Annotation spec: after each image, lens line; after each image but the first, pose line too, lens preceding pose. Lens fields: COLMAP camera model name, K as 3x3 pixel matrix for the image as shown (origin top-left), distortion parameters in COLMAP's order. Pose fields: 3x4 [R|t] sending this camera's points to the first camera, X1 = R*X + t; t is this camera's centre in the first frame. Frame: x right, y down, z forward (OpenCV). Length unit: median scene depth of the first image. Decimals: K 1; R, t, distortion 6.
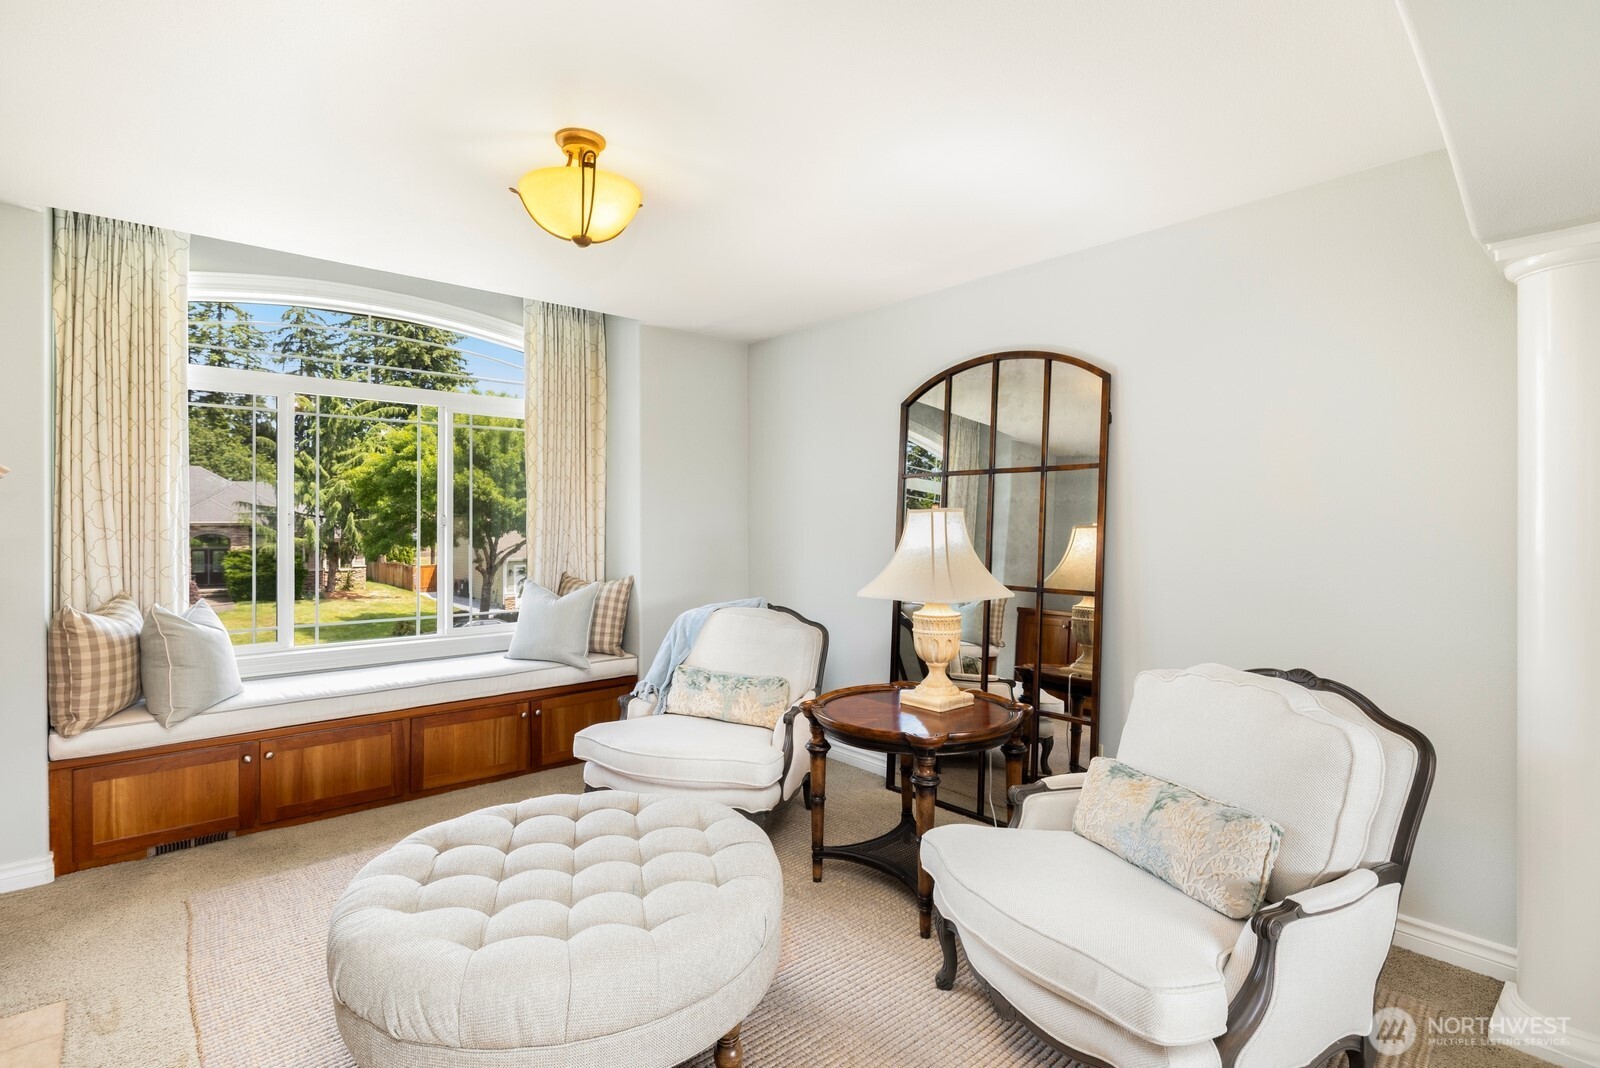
lens RADIAL K [[784.4, 0, 800.0], [0, 784.4, 534.0], [0, 0, 1]] dist [-0.001411, -0.000518]
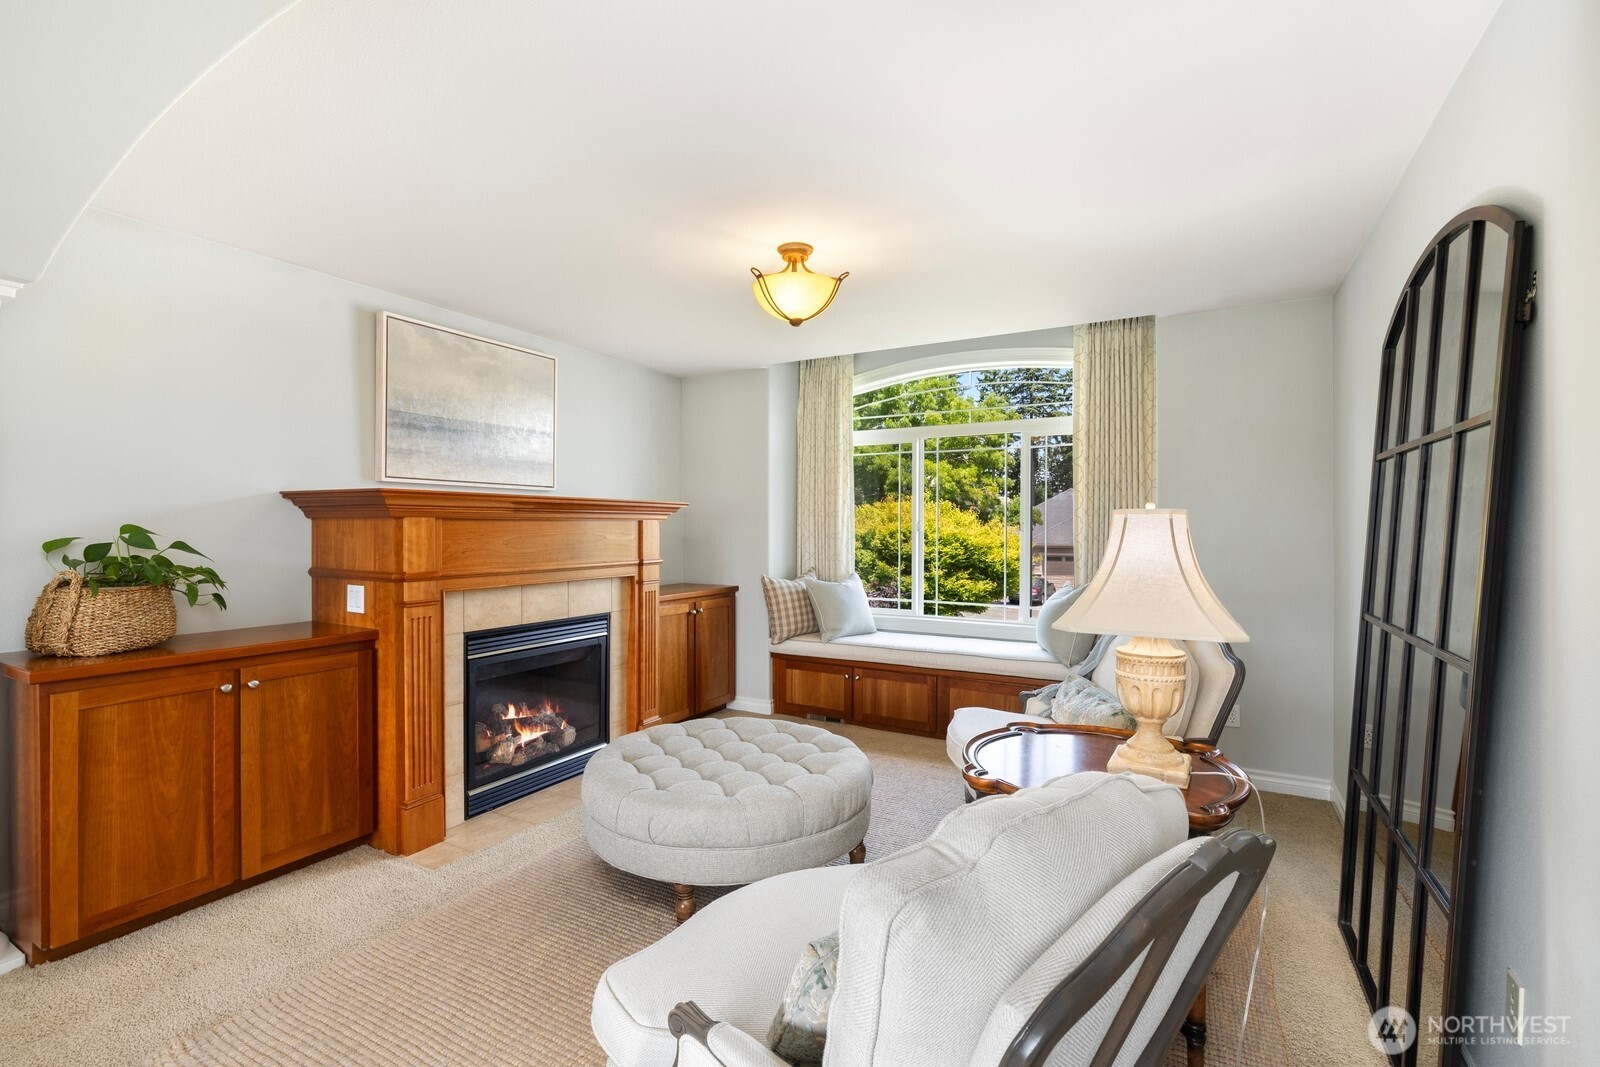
lens RADIAL K [[714.3, 0, 800.0], [0, 714.3, 533.5], [0, 0, 1]] dist [-0.000250, 0.000117]
pose [[0.325832, 0.004503, -0.945417, 0.649636], [-0.017967, 0.999838, -0.001430, 0.001285], [0.945257, 0.017453, 0.325860, 0.440400]]
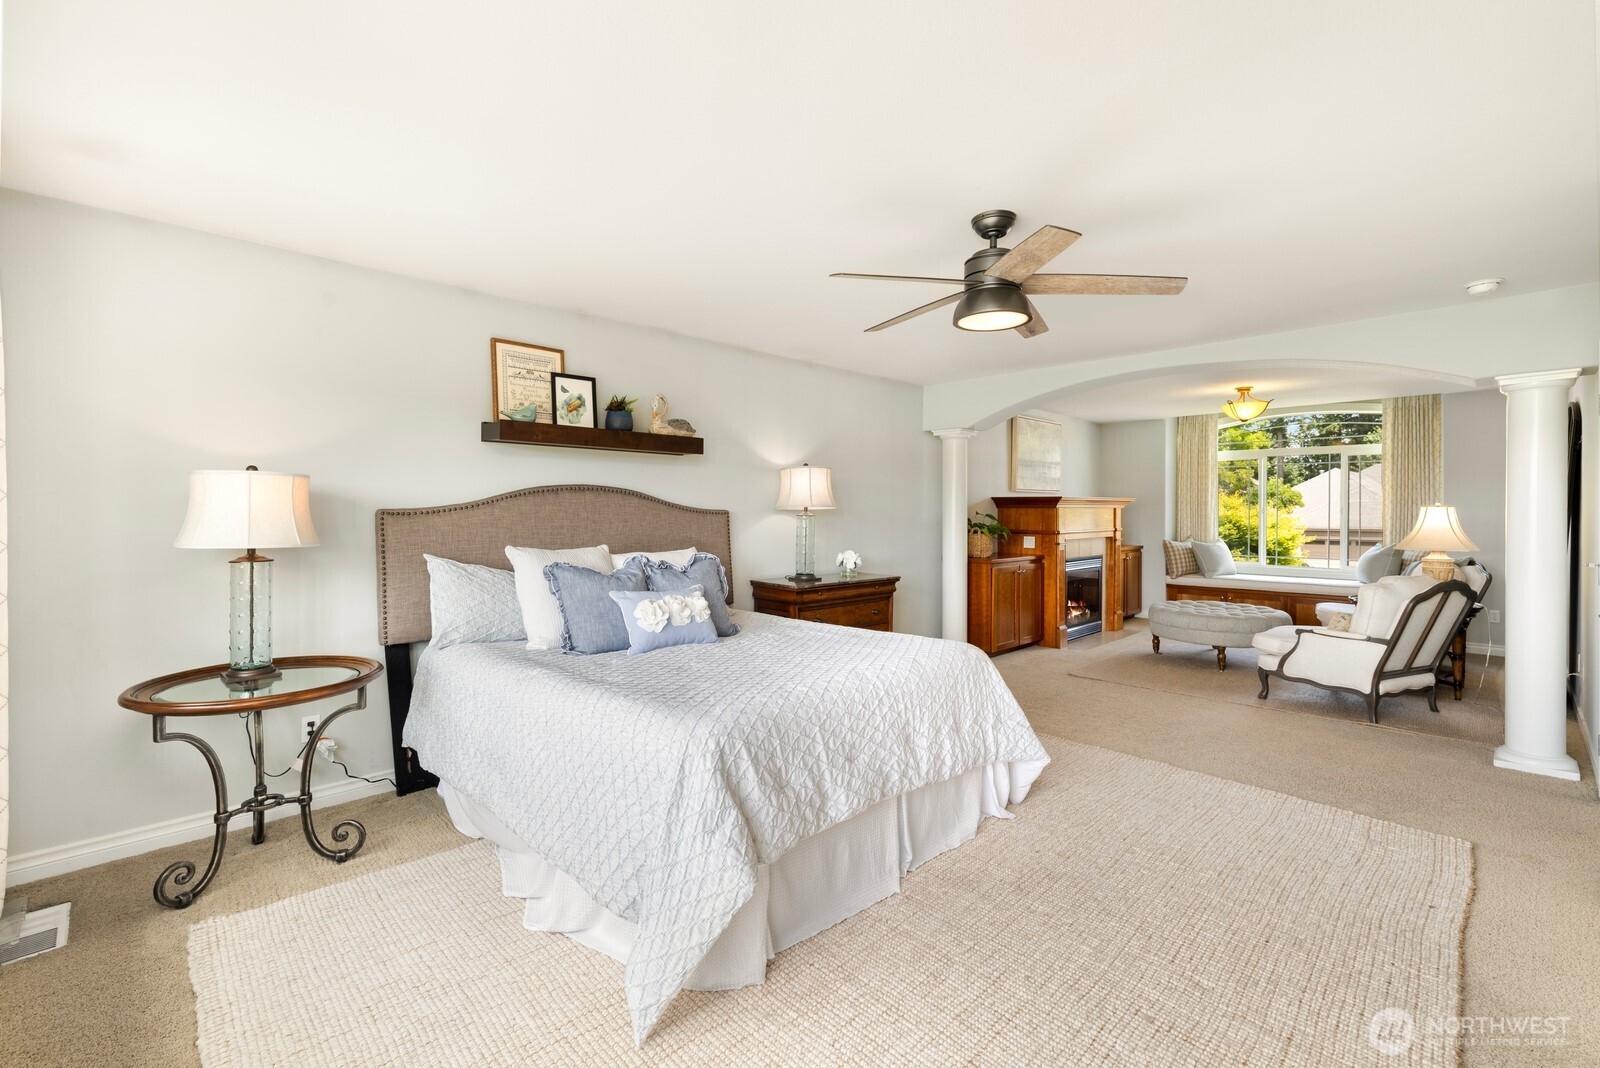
lens RADIAL K [[682.2, 0, 801.8], [0, 682.2, 516.3], [0, 0, 1]] dist [-0.000297, 0.000207]
pose [[0.037410, 0.005884, -0.999283, 1.687536], [-0.019167, 0.999803, 0.005169, 0.018110], [0.999116, 0.018960, 0.037516, -0.602554]]
